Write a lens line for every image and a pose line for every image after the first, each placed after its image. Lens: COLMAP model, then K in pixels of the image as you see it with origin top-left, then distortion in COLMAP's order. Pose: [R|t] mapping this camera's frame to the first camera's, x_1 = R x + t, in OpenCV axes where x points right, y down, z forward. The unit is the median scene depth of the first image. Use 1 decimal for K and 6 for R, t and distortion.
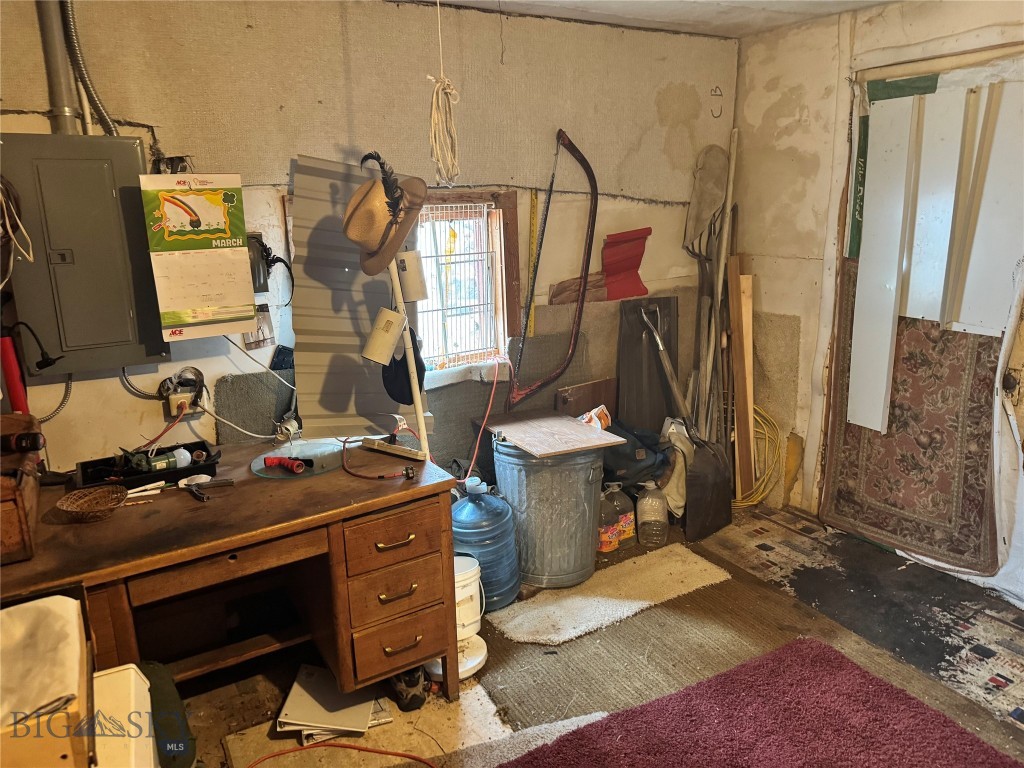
lens RADIAL K [[712.5, 0, 519.8], [0, 712.5, 381.4], [0, 0, 1]] dist [0.127774, -0.204746]
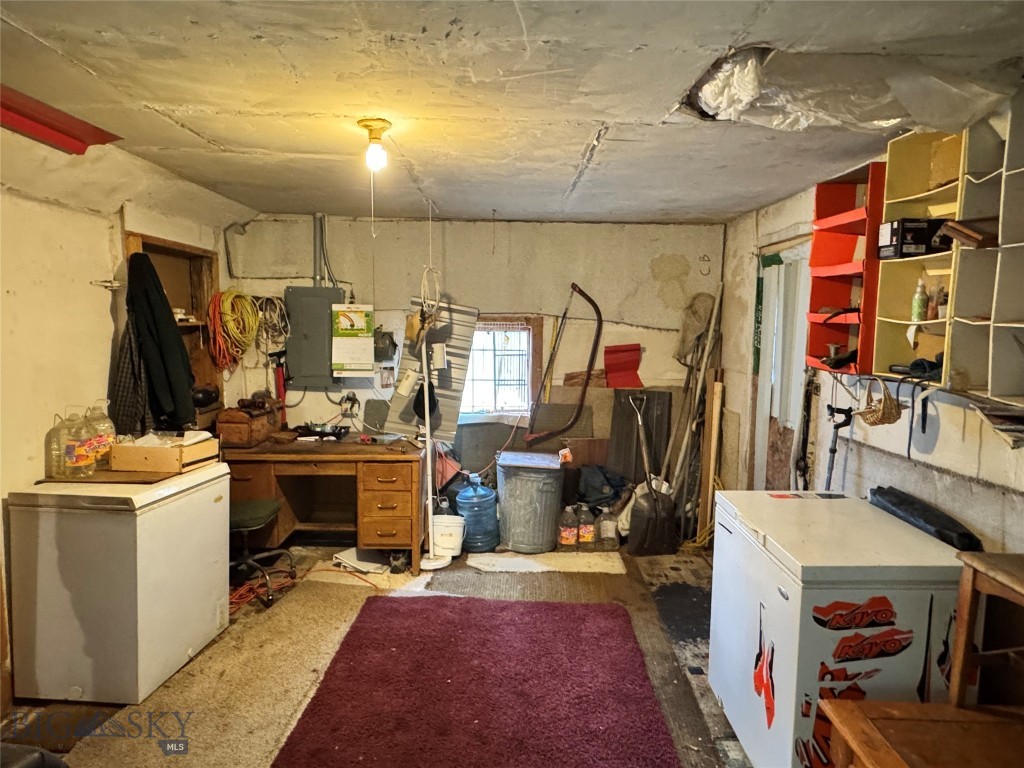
lens RADIAL K [[633.7, 0, 512.0], [0, 633.7, 384.0], [0, 0, 1]] dist [0.000595, -0.000096]
pose [[0.865971, 0.094290, -0.491125, 0.683100], [-0.162240, 0.981917, -0.097553, 0.050074], [0.473046, 0.164158, 0.865609, -0.307650]]
